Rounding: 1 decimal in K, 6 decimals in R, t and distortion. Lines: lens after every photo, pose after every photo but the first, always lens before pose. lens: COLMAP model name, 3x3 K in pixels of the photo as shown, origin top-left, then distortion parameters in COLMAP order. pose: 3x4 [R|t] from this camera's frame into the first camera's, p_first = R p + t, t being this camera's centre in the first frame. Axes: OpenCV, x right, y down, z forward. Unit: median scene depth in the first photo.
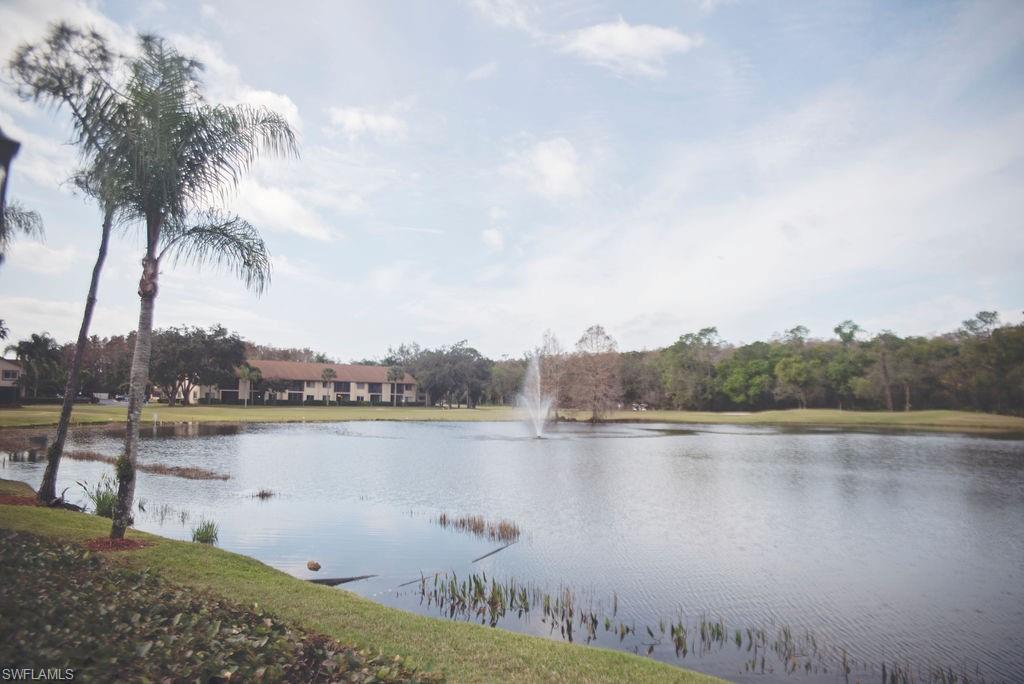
lens RADIAL K [[712.0, 0, 512.0], [0, 712.0, 342.0], [0, 0, 1]] dist [-0.084799, 0.002764]
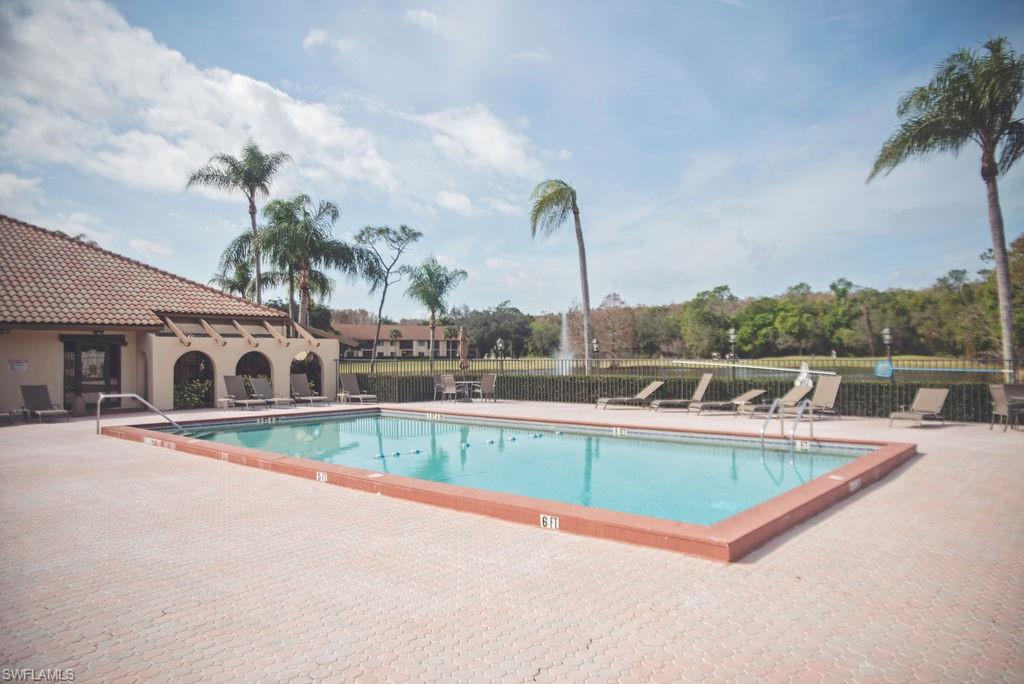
lens RADIAL K [[712.0, 0, 512.0], [0, 712.0, 342.0], [0, 0, 1]] dist [-0.084799, 0.002764]
pose [[0.998095, -0.020496, -0.058190, 0.006222], [0.024350, 0.997501, 0.066322, -0.015363], [0.056685, -0.067612, 0.996100, -0.172095]]
